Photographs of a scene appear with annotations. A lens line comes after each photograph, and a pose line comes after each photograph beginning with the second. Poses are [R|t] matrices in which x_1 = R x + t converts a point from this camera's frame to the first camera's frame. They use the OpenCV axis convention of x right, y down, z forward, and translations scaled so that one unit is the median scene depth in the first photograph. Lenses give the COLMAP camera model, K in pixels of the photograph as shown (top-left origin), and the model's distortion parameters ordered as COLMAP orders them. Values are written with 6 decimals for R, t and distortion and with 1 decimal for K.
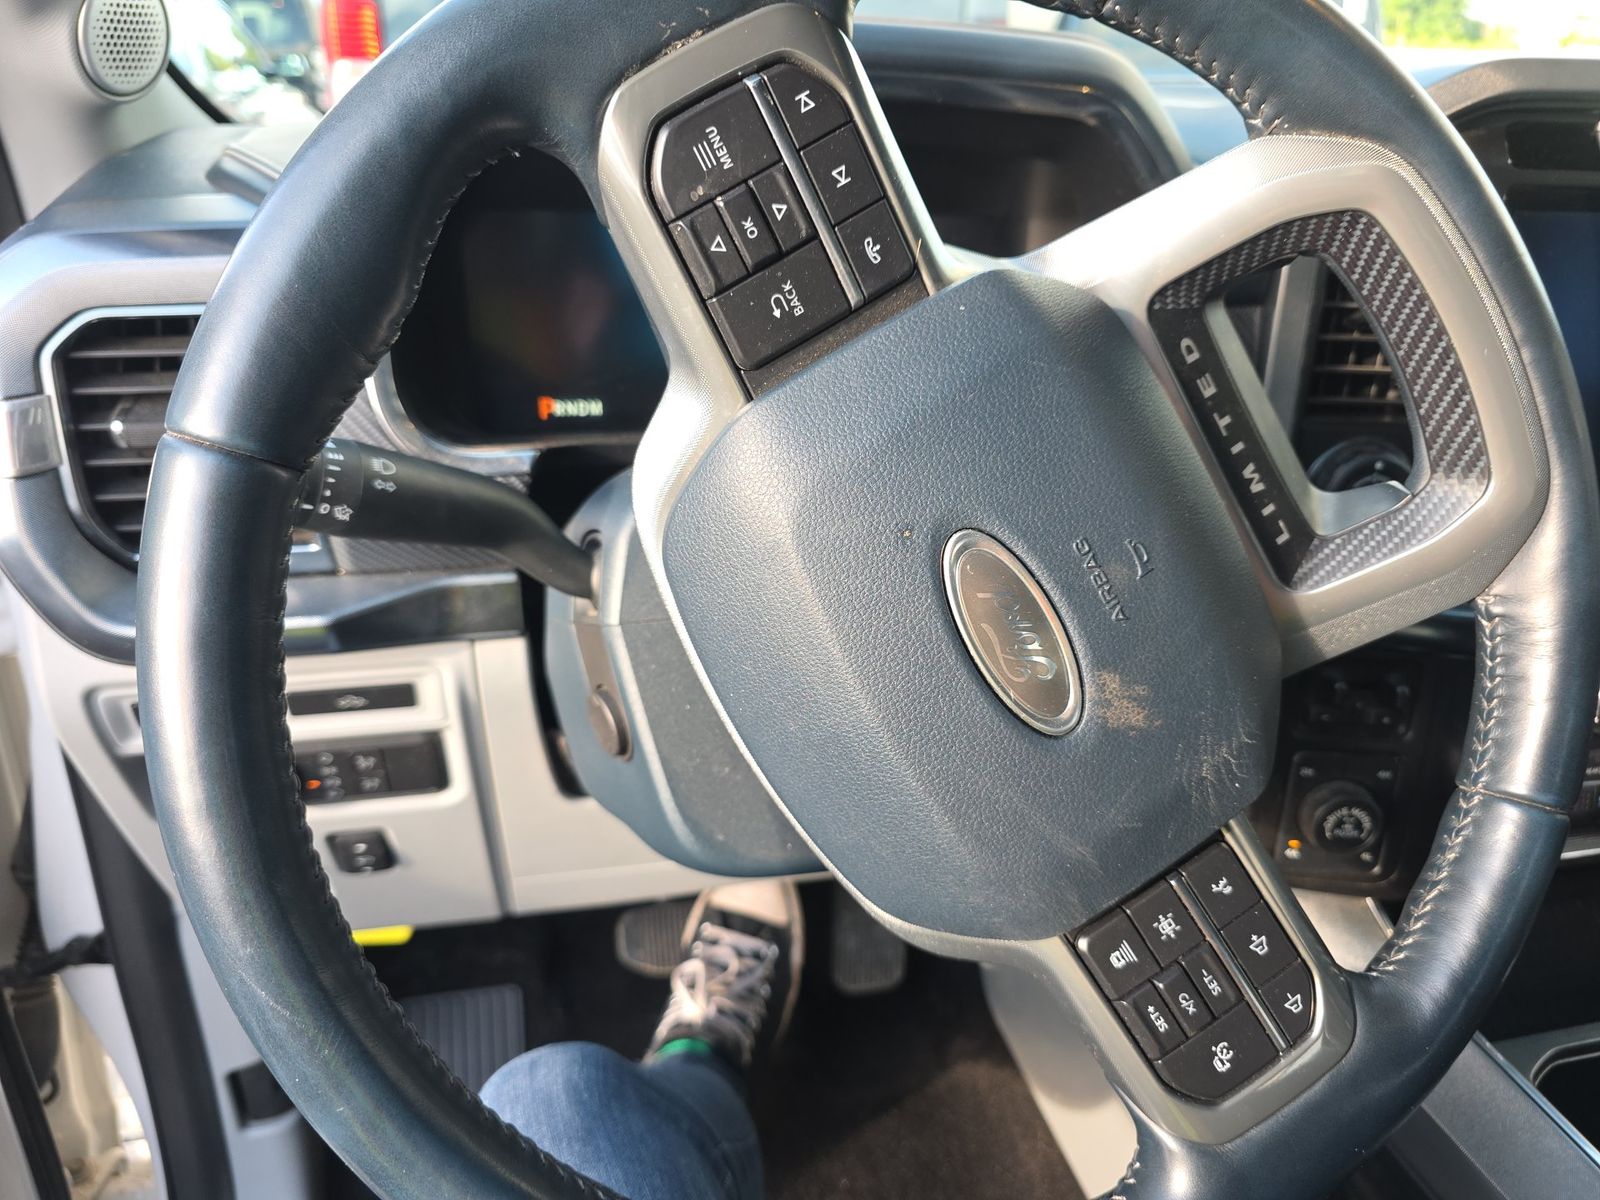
lens RADIAL K [[1075.6, 0, 800.4], [0, 1075.6, 607.7], [0, 0, 1]] dist [0.050247, -0.047313]
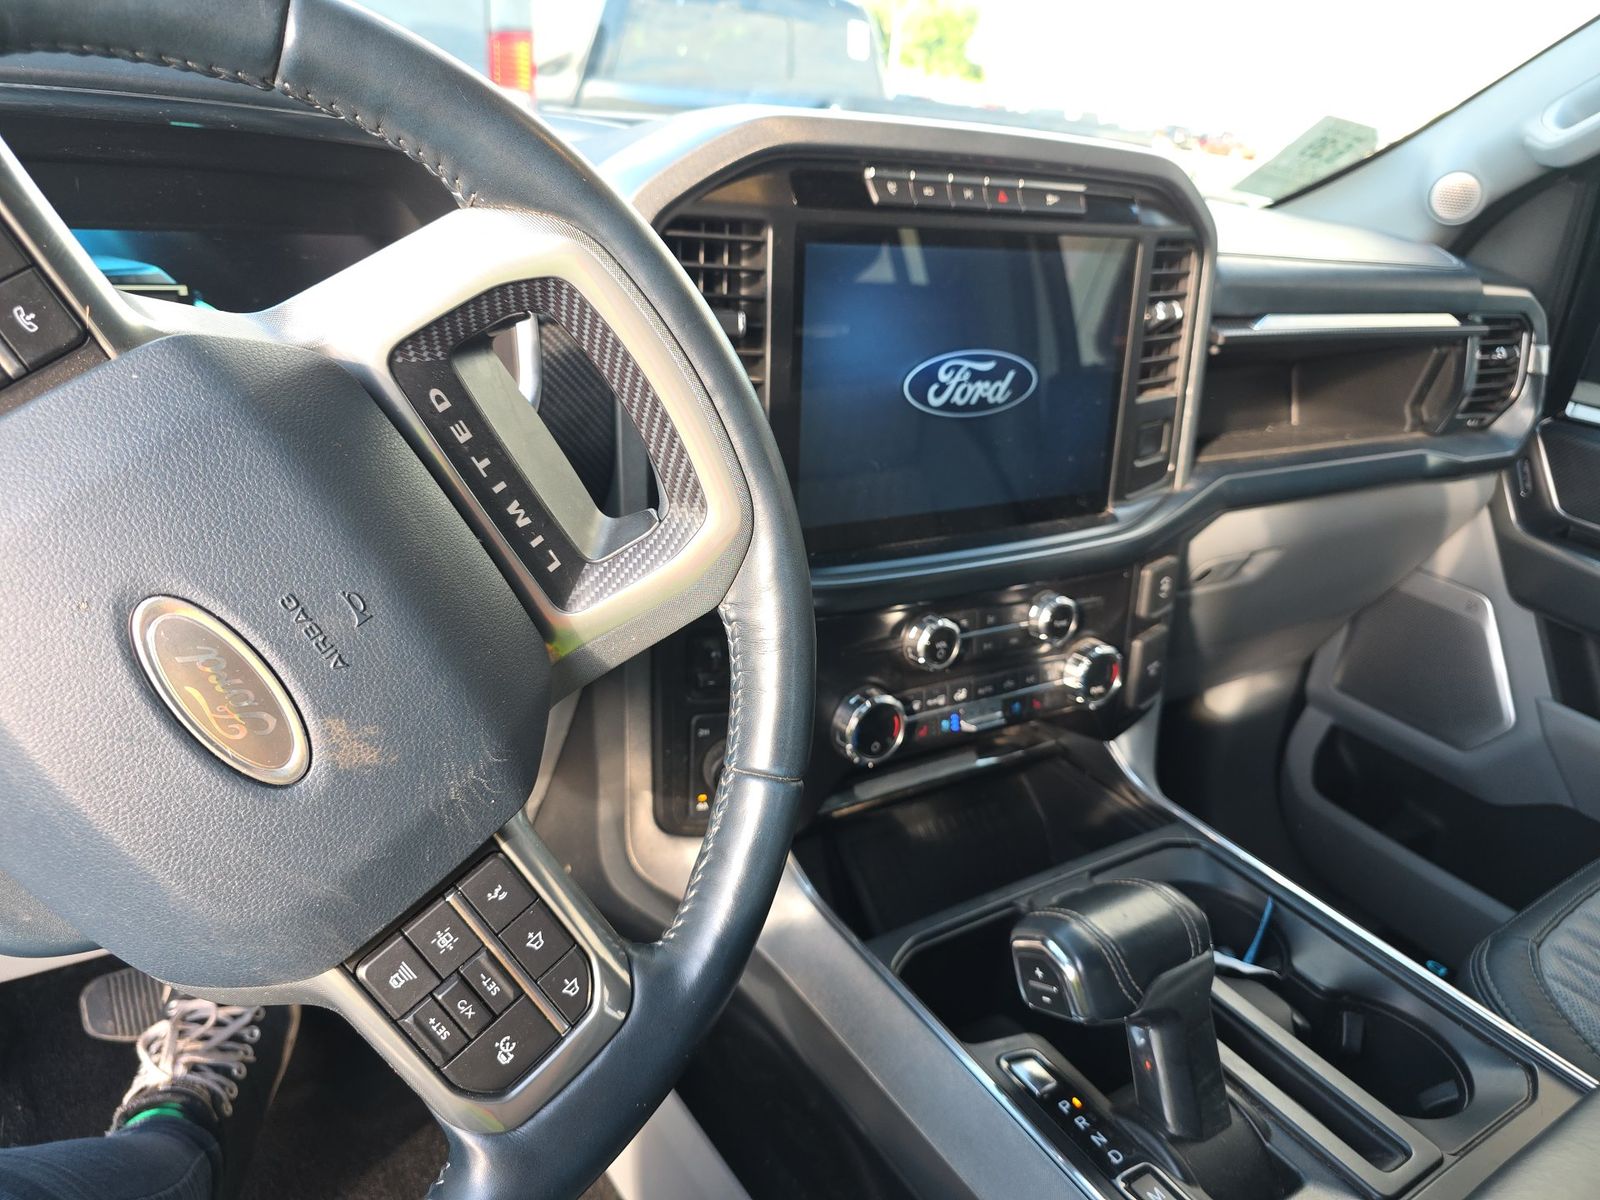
lens RADIAL K [[1075.6, 0, 799.8], [0, 1075.6, 576.8], [0, 0, 1]] dist [0.050247, -0.047313]
pose [[0.951396, -0.078053, 0.297916, 0.380083], [0.077450, 0.996900, 0.013847, -0.052142], [-0.298073, 0.009900, 0.954492, -0.131760]]
